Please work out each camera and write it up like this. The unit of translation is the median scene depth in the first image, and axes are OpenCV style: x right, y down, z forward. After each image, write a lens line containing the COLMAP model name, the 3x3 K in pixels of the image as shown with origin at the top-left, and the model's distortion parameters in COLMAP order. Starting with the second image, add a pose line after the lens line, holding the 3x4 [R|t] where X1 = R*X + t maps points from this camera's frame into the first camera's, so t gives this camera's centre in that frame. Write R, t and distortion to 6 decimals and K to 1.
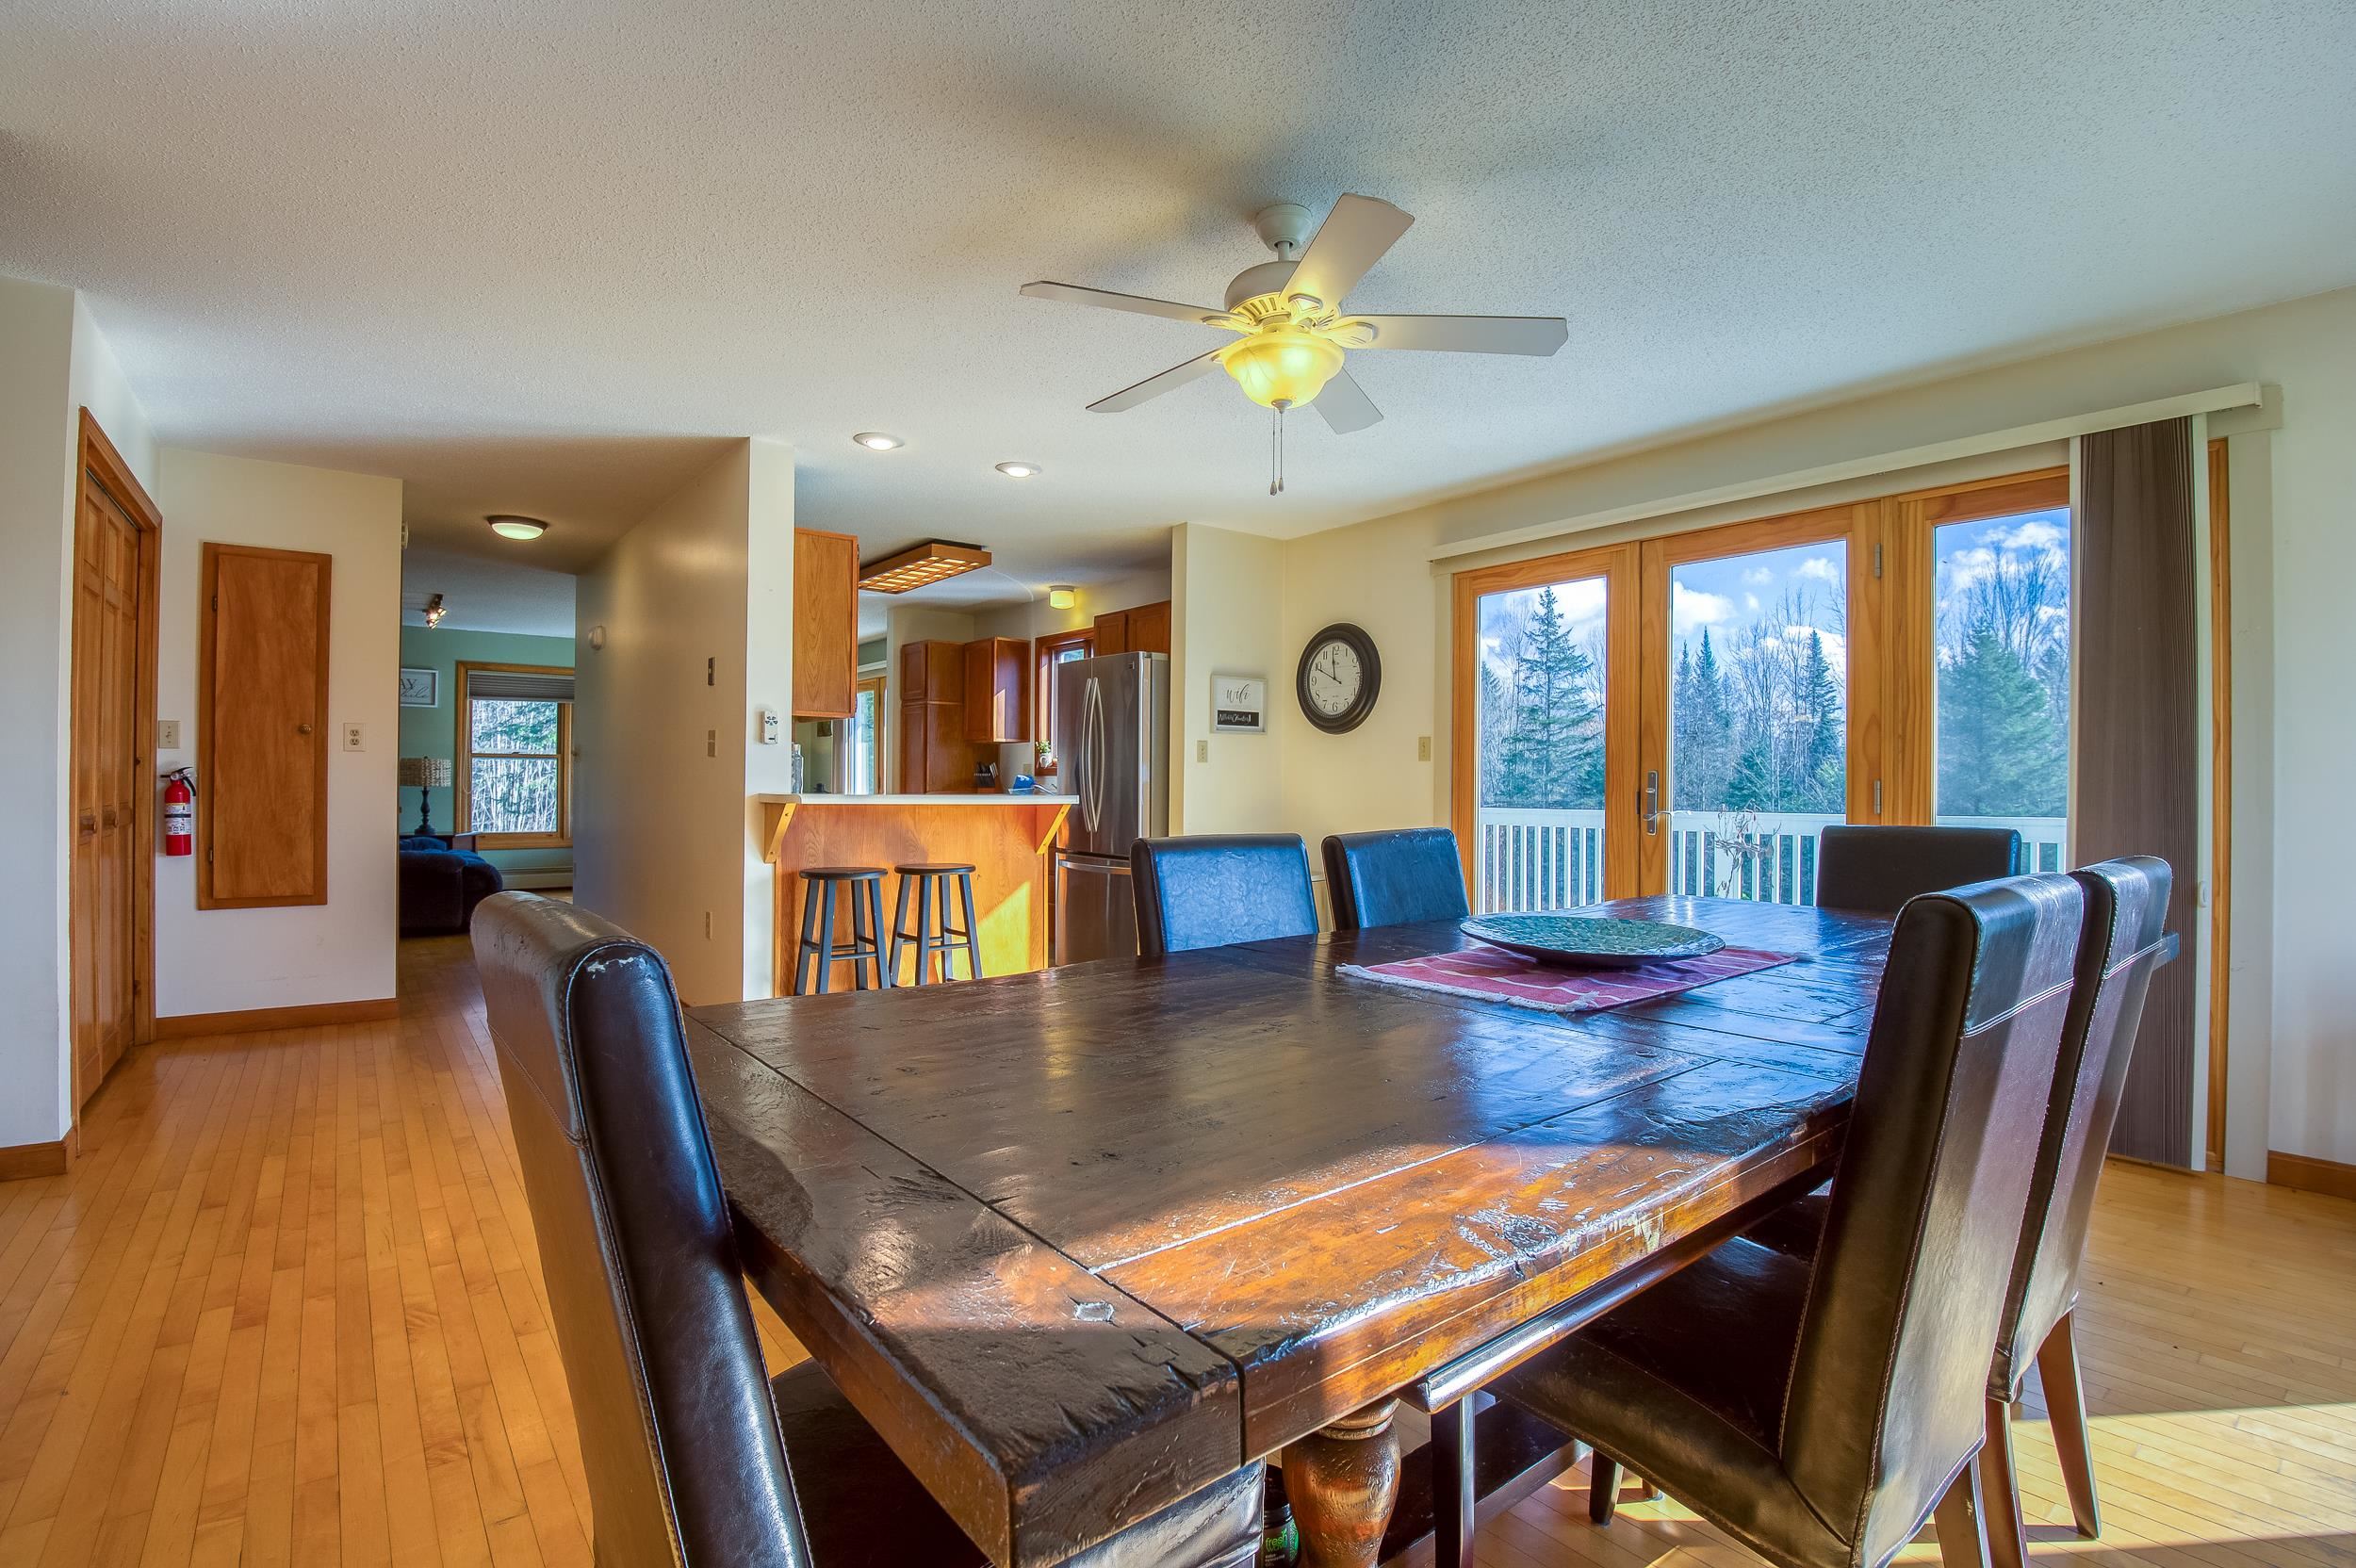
lens RADIAL K [[1092.3, 0, 1174.8], [0, 1092.3, 787.7], [0, 0, 1]] dist [-0.035225, -0.007417]
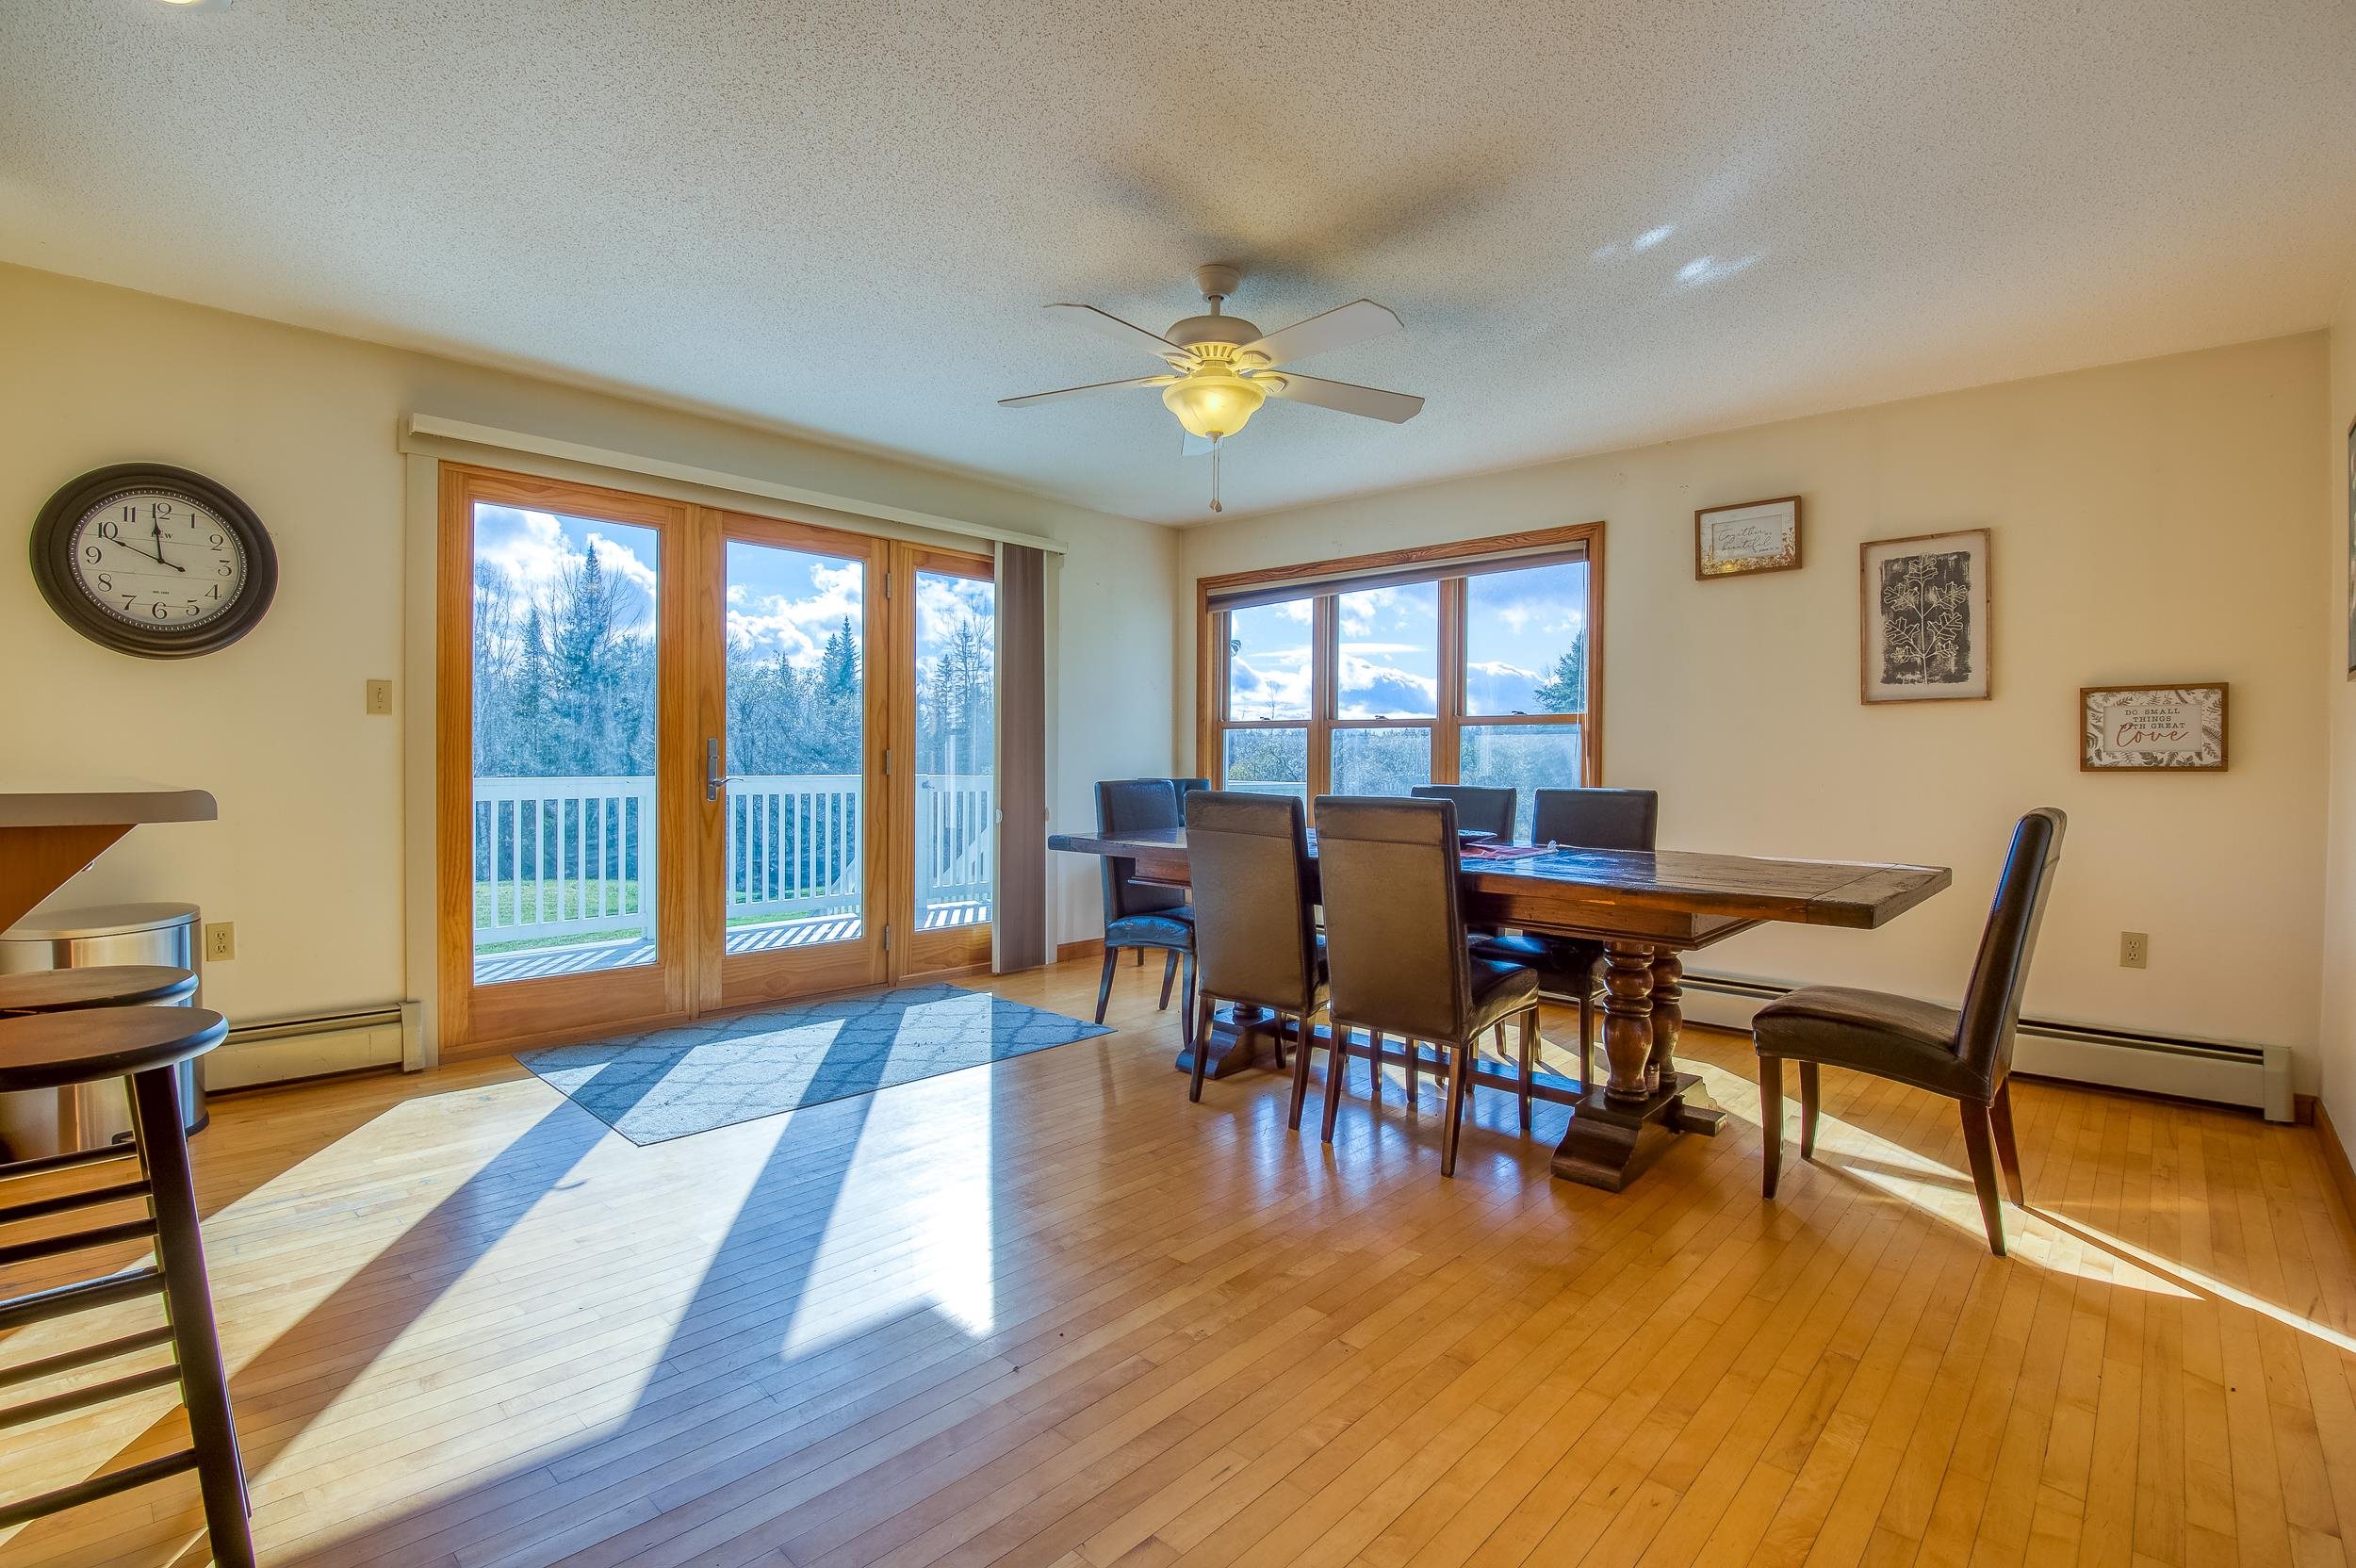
lens RADIAL K [[1043.8, 0, 1170.4], [0, 1043.8, 770.1], [0, 0, 1]] dist [-0.003278, -0.000196]
pose [[-0.138599, -0.018426, 0.990177, -0.563795], [-0.007219, 0.999819, 0.017594, -0.005507], [-0.990322, -0.004709, -0.138707, 0.679610]]
